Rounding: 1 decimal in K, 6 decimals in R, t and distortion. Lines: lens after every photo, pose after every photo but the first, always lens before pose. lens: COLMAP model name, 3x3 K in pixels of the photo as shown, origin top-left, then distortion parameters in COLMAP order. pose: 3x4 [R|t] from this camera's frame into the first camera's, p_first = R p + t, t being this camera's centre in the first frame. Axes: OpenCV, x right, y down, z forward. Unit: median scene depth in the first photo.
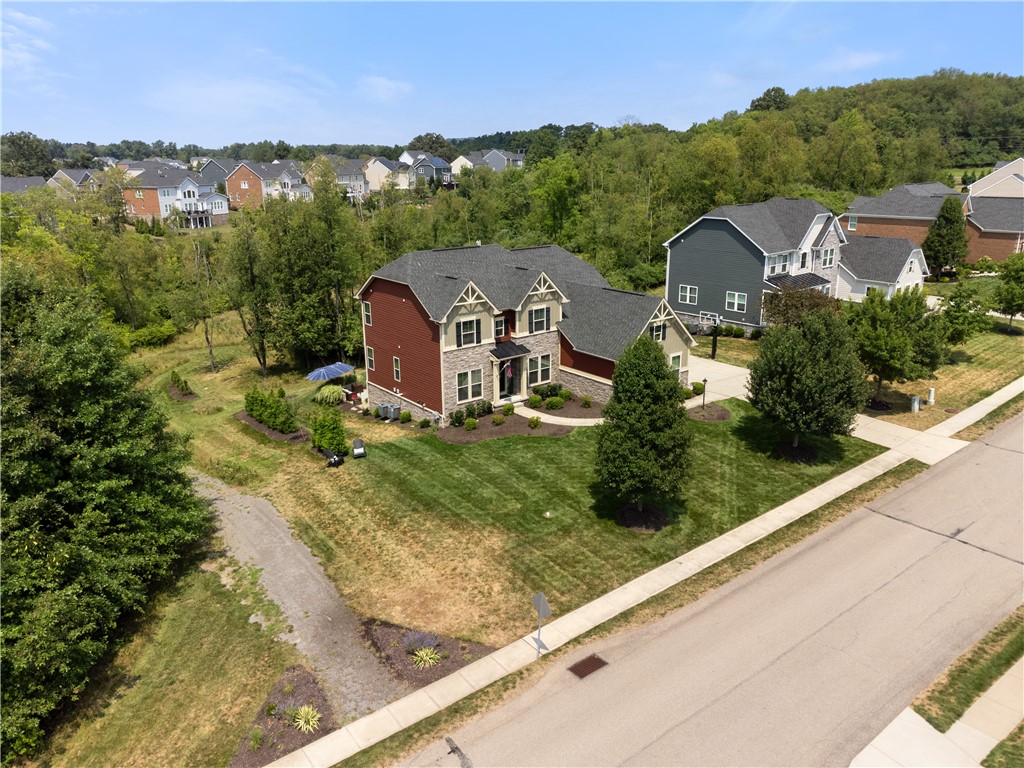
lens RADIAL K [[716.8, 0, 512.0], [0, 716.8, 384.0], [0, 0, 1]] dist [-0.000999, -0.001577]
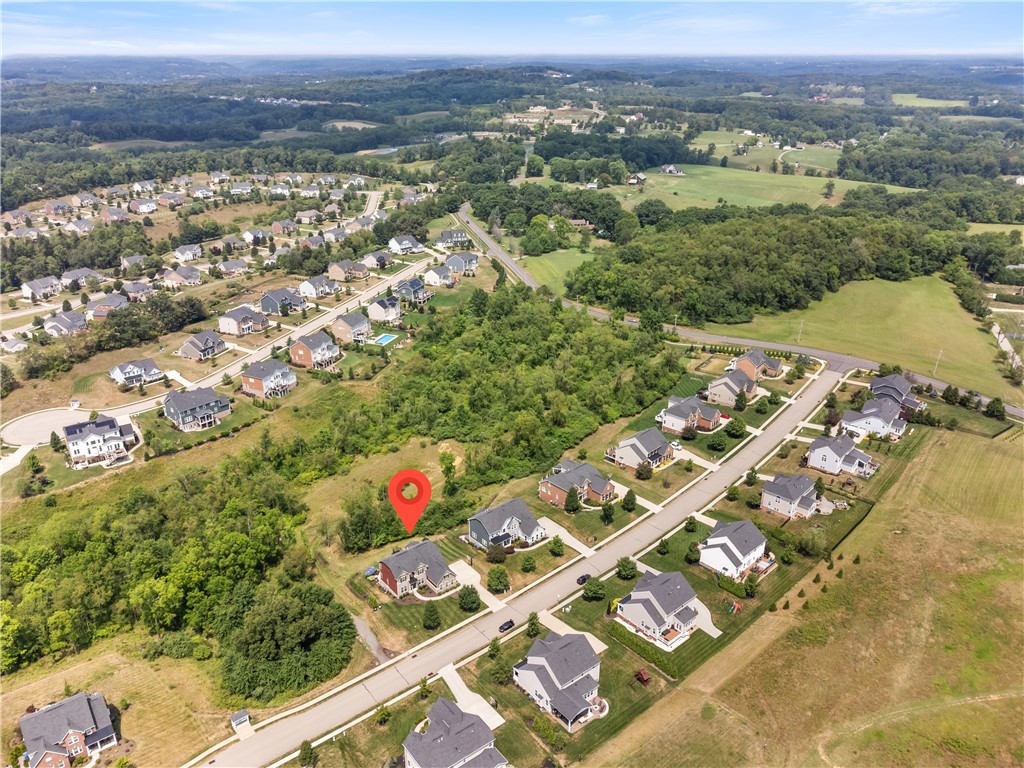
lens RADIAL K [[716.8, 0, 512.0], [0, 716.8, 384.0], [0, 0, 1]] dist [-0.000999, -0.001577]
pose [[0.999970, 0.003604, 0.006836, 0.634817], [-0.004443, 0.991902, 0.126929, -2.007583], [-0.006323, -0.126955, 0.991888, -3.597225]]
